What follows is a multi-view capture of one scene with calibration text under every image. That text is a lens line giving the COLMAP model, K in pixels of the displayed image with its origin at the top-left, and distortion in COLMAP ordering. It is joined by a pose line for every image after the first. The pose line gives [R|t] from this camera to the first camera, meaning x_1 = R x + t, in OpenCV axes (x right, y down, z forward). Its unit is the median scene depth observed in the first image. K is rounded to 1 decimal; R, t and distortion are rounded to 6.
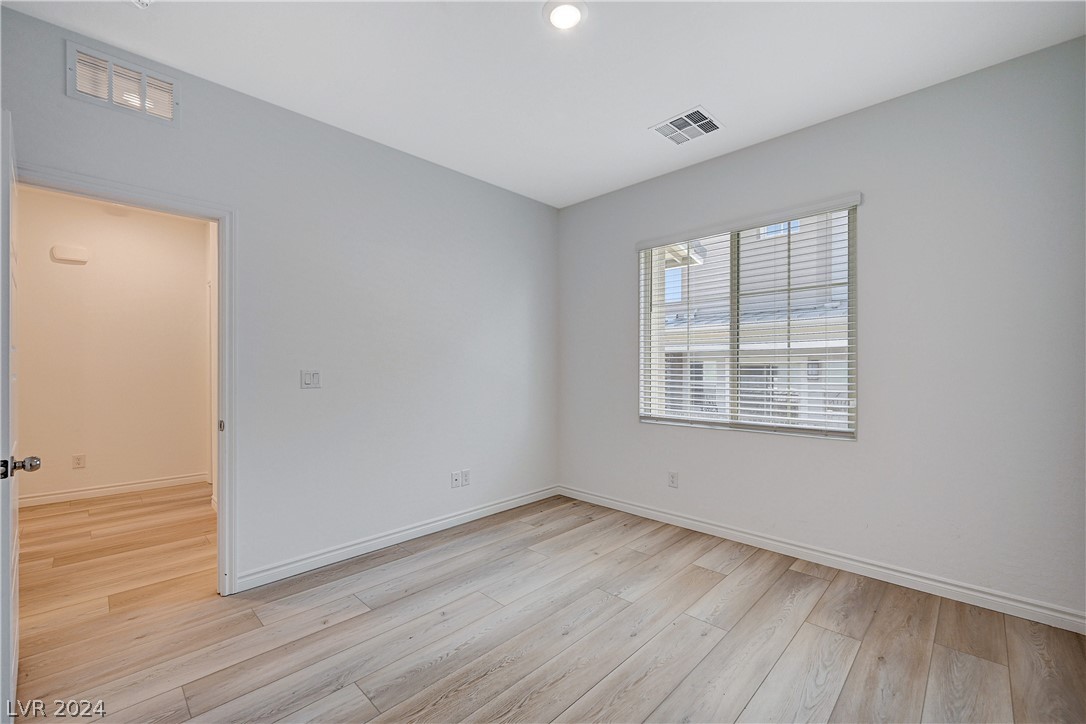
lens RADIAL K [[442.9, 0, 545.2], [0, 442.9, 367.7], [0, 0, 1]] dist [-0.000292, -0.000024]
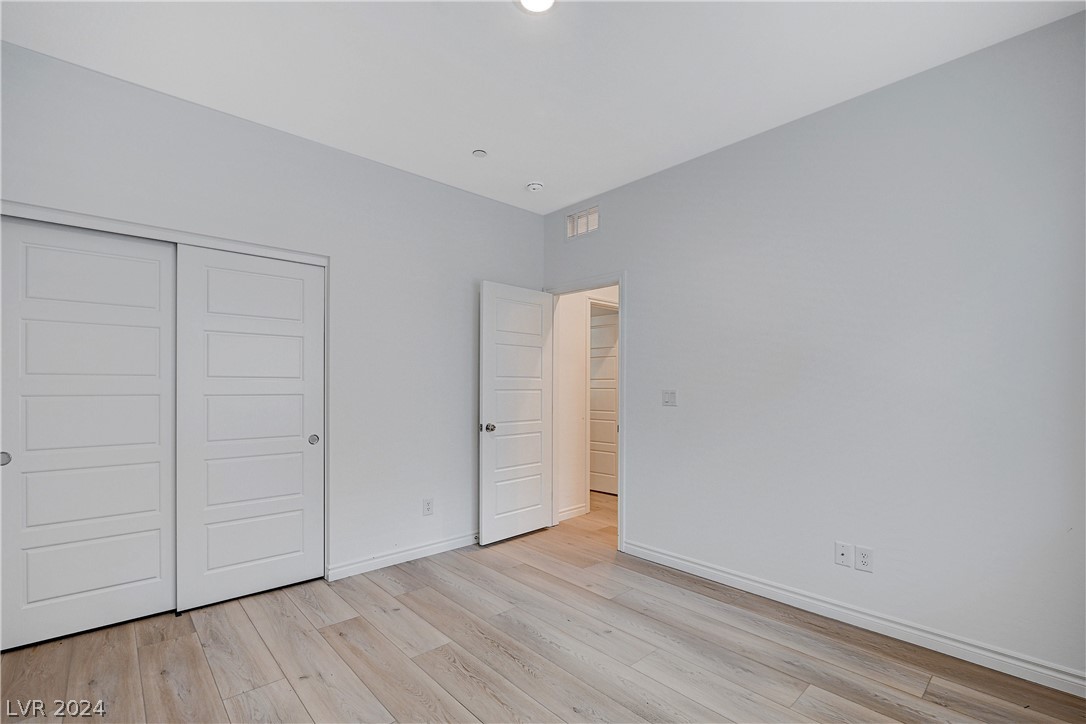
lens RADIAL K [[481.1, 0, 542.9], [0, 481.1, 383.6], [0, 0, 1]] dist [-0.001092, -0.000189]
pose [[-0.049144, -0.002068, -0.998790, 0.723192], [-0.005109, 0.999985, -0.001819, -0.006455], [0.998779, 0.005014, -0.049154, 0.746220]]
